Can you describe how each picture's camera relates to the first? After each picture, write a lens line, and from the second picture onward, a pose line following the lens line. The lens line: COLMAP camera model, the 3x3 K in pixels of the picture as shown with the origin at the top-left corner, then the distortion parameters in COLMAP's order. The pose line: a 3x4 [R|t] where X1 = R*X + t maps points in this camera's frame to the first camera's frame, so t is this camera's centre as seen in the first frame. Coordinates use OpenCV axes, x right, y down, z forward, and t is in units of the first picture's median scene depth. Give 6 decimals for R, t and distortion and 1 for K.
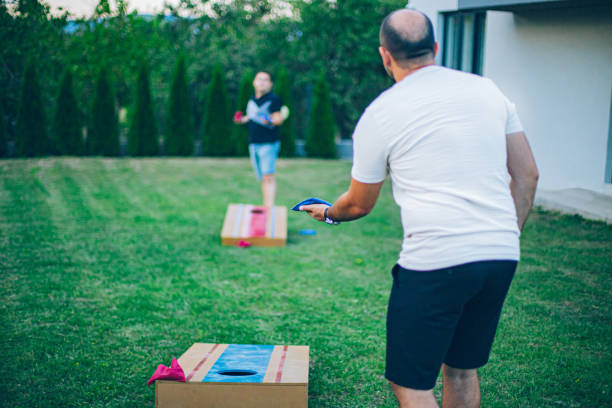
lens RADIAL K [[926.9, 0, 306.0], [0, 926.9, 204.0], [0, 0, 1]] dist [-0.106214, -0.022020]
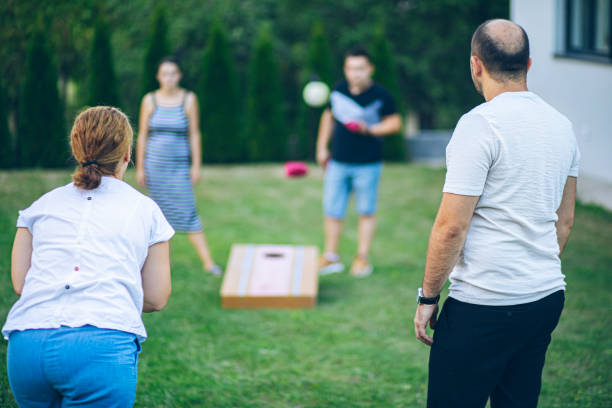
lens RADIAL K [[1533.1, 0, 306.0], [0, 1533.1, 204.0], [0, 0, 1]] dist [-0.004535, -1.337362]
pose [[0.998656, -0.025056, -0.045379, 0.030121], [0.024454, 0.999606, -0.013766, -0.018688], [0.045706, 0.012638, 0.998875, -0.158266]]
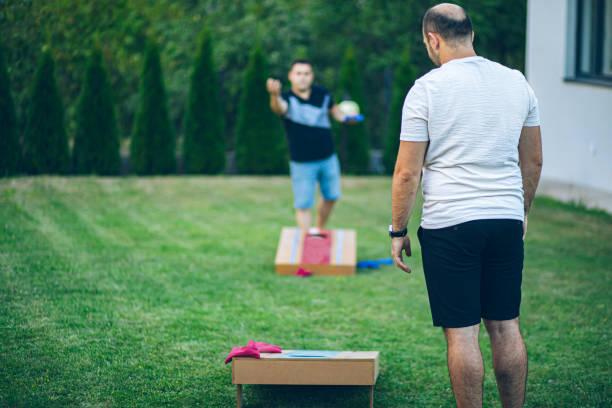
lens RADIAL K [[1525.7, 0, 306.0], [0, 1525.7, 204.0], [0, 0, 1]] dist [-0.045752, -1.133688]
pose [[0.998421, -0.009147, -0.055431, 0.011721], [0.007021, 0.999237, -0.038420, 0.042853], [0.055740, 0.037970, 0.997723, -0.403965]]
